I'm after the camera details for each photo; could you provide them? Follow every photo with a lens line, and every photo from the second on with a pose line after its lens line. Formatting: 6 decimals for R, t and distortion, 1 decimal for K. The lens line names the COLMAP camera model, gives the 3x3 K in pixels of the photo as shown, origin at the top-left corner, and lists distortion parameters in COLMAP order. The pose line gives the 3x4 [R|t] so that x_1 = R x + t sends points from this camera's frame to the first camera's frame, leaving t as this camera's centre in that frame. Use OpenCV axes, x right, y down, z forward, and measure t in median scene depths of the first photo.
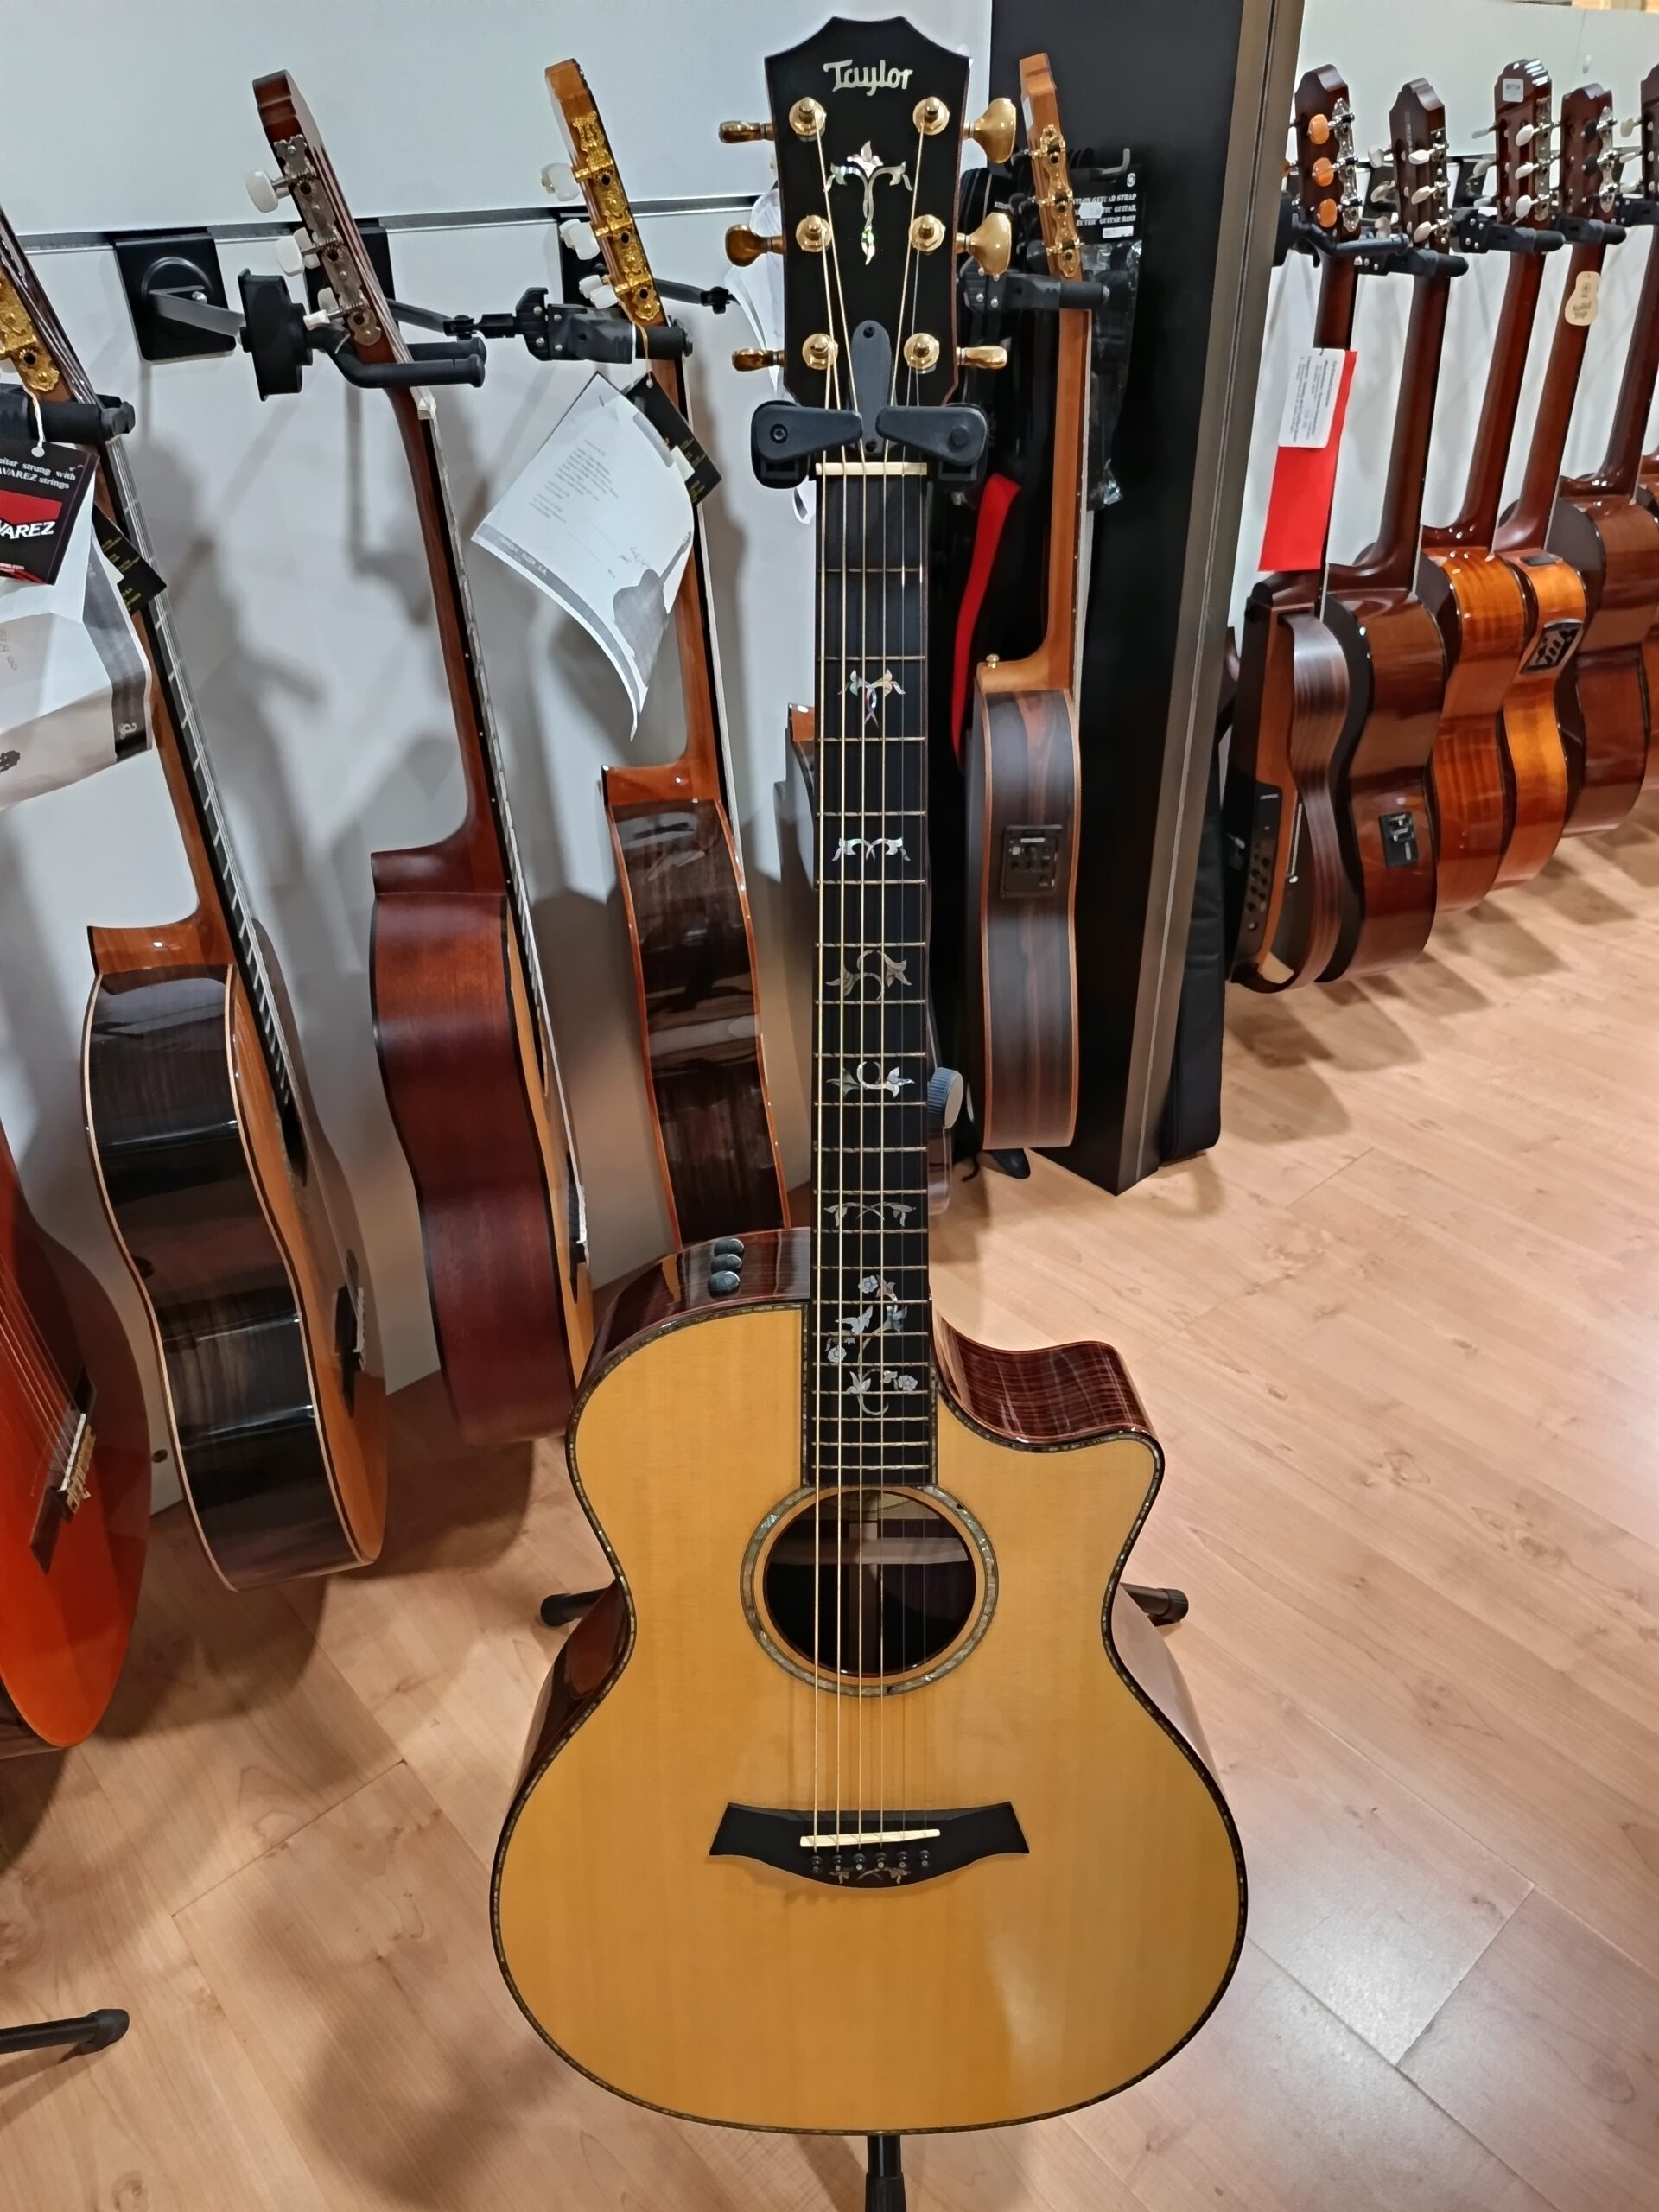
lens RADIAL K [[1573.0, 0, 815.2], [0, 1573.0, 1119.4], [0, 0, 1]] dist [0.011169, -0.028087]
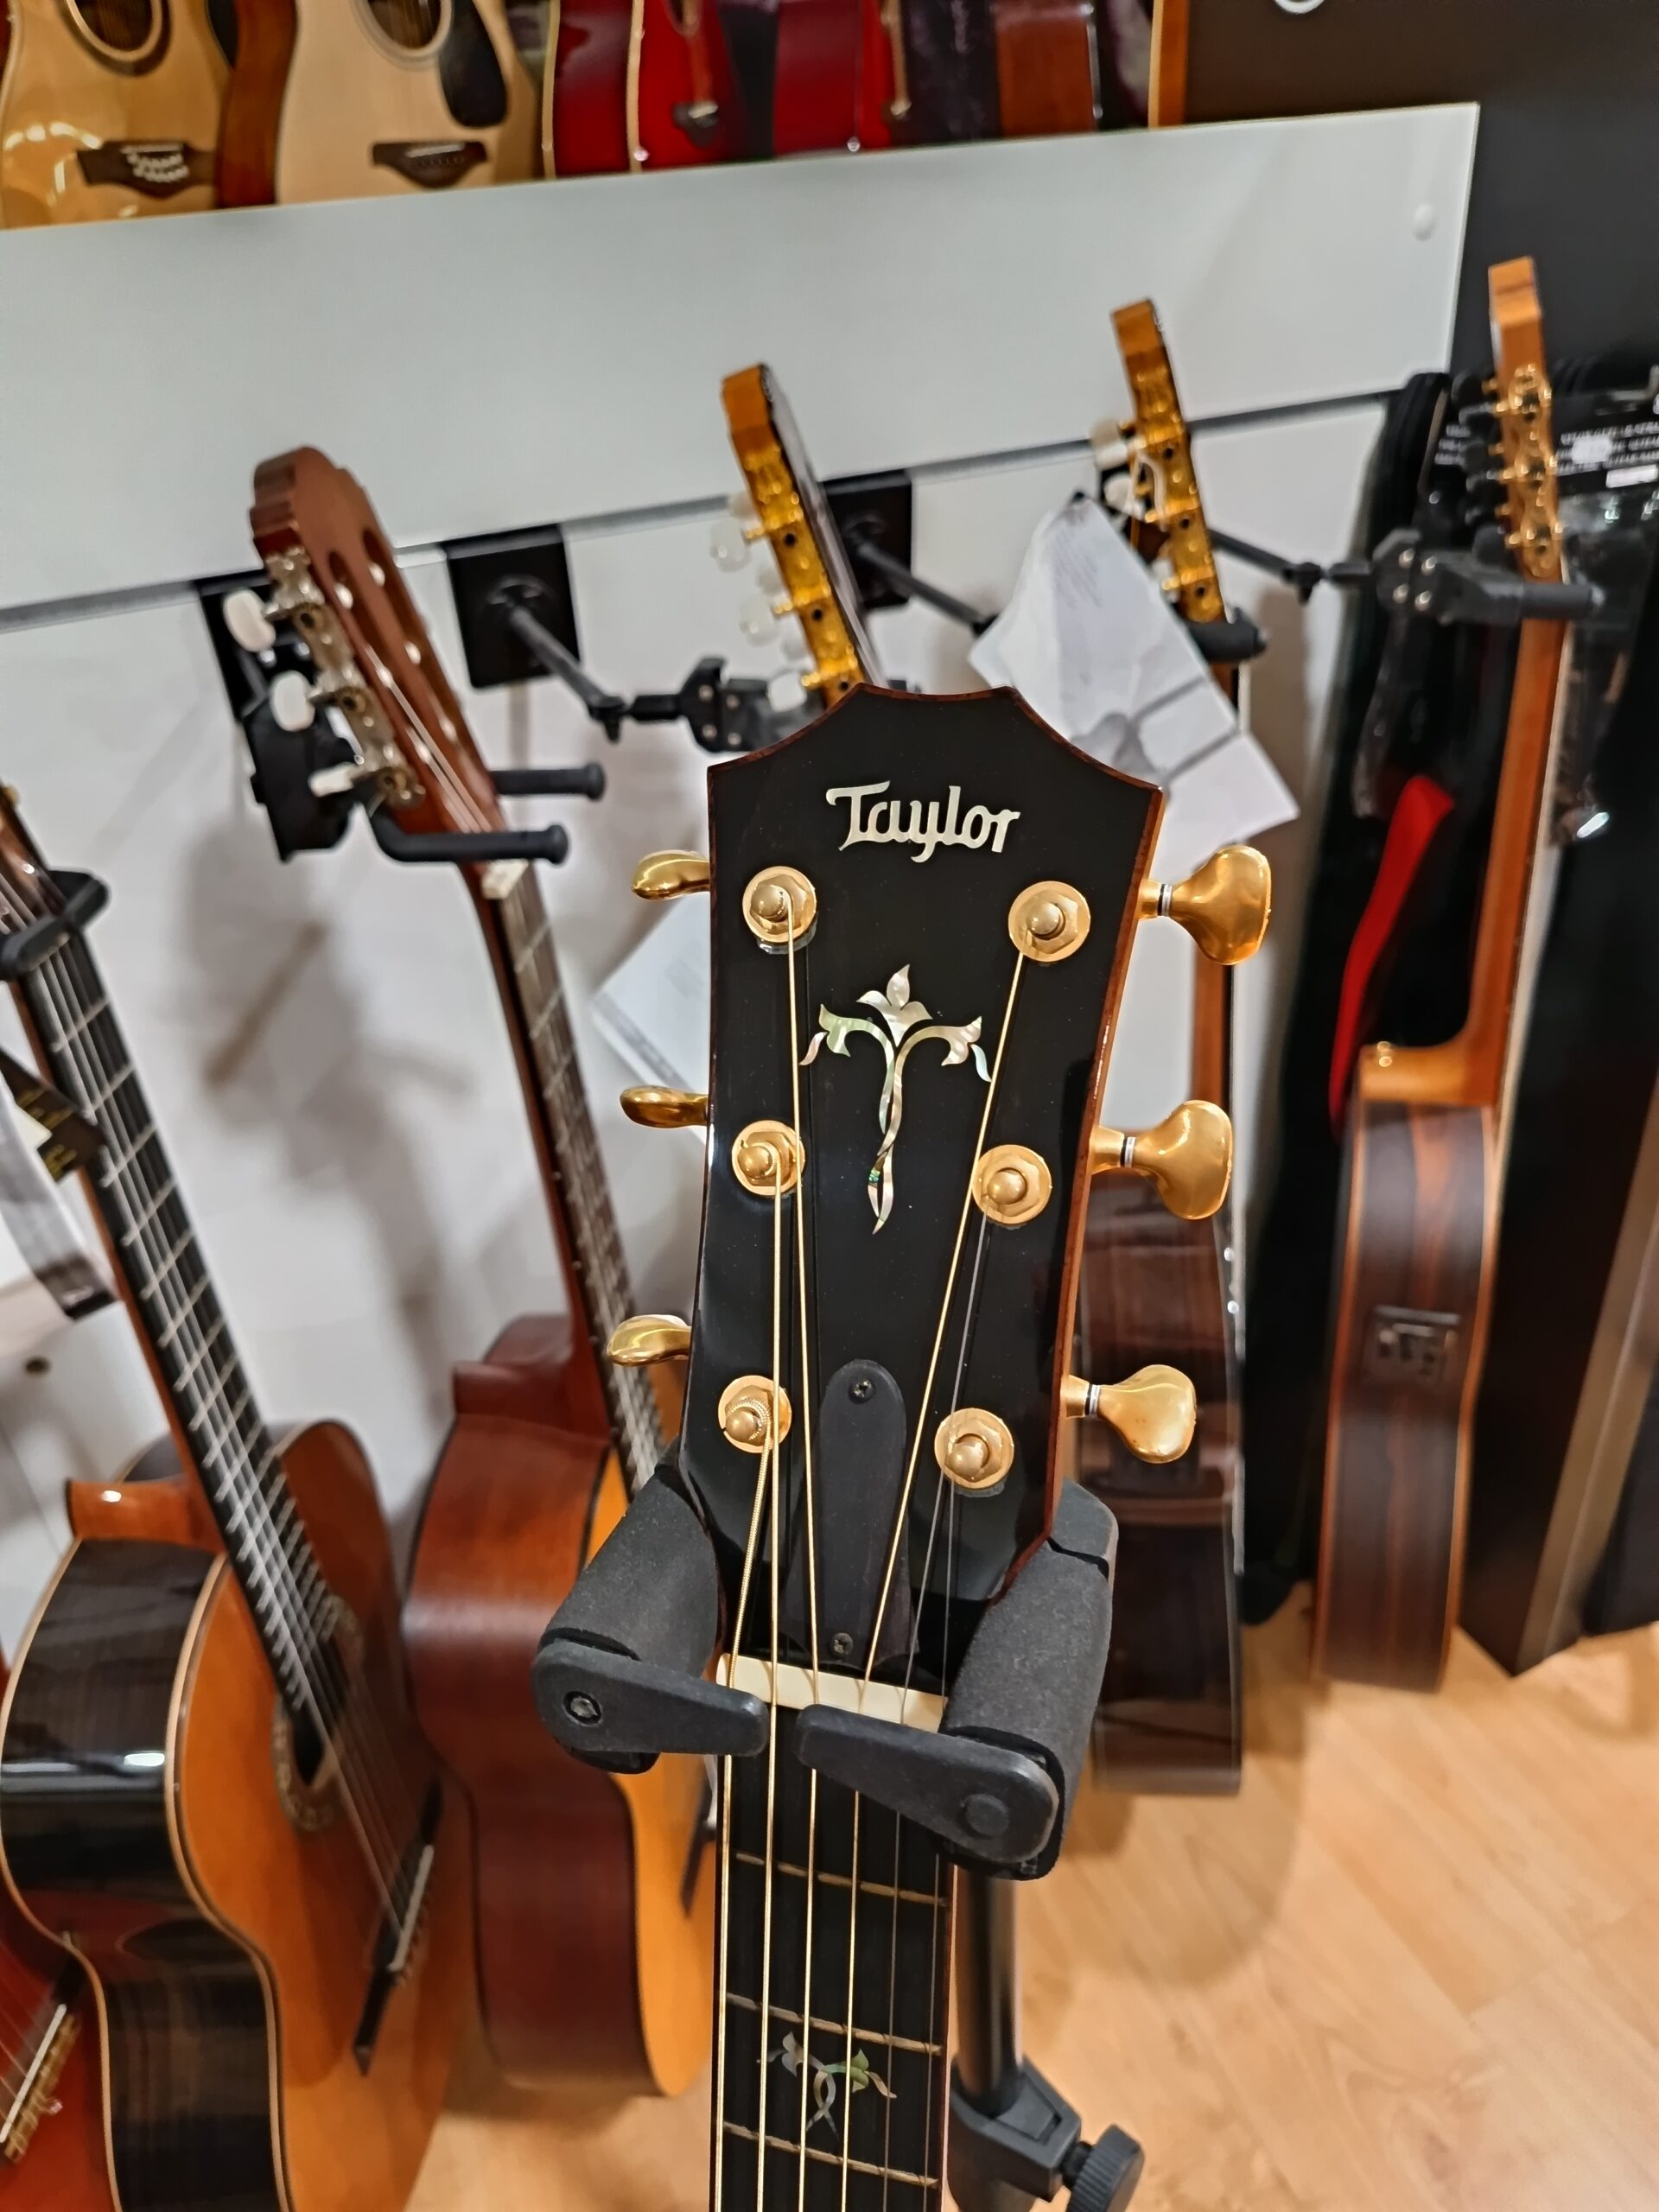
lens RADIAL K [[1573.0, 0, 841.0], [0, 1573.0, 1084.8], [0, 0, 1]] dist [0.011169, -0.028087]
pose [[0.961854, 0.100813, -0.254310, 0.062602], [-0.101743, 0.994765, 0.009526, -0.274701], [0.253939, 0.016712, 0.967076, 0.260216]]
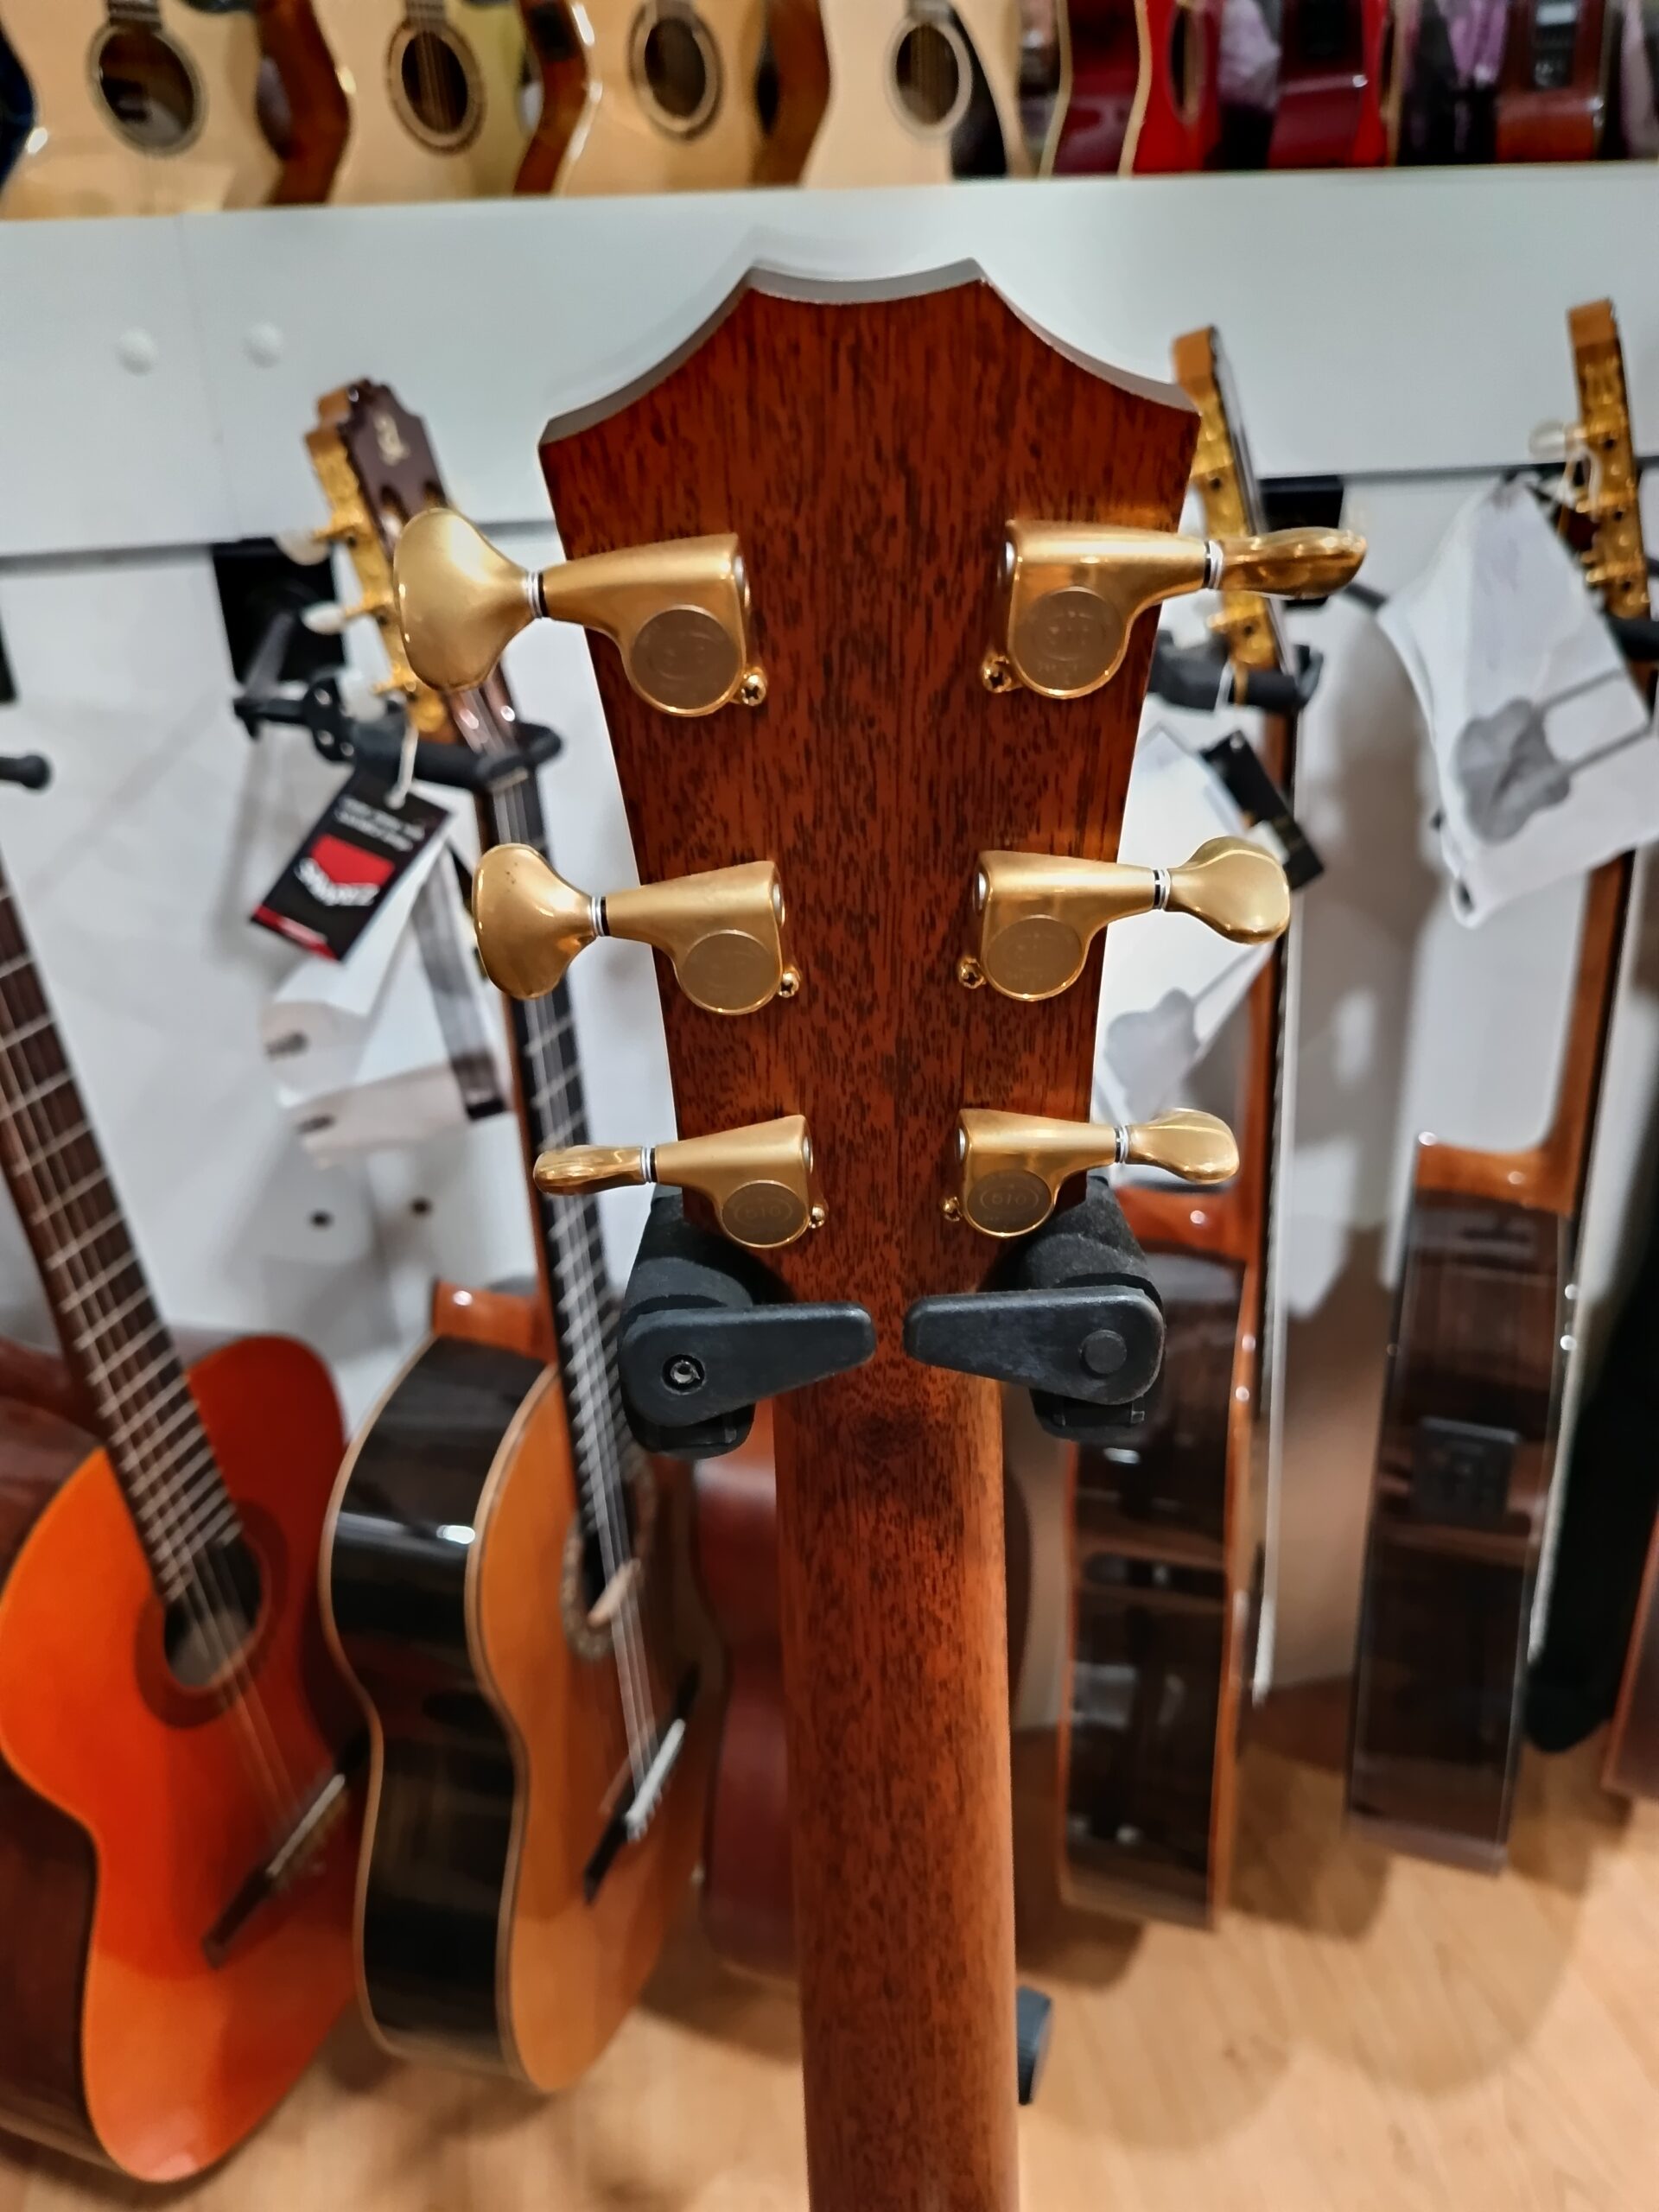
lens RADIAL K [[1573.0, 0, 841.4], [0, 1573.0, 1086.2], [0, 0, 1]] dist [0.011169, -0.028087]
pose [[0.857760, 0.216857, -0.466070, 0.086003], [-0.255910, 0.966466, -0.021292, -0.200075], [0.445824, 0.137535, 0.884492, 0.238343]]
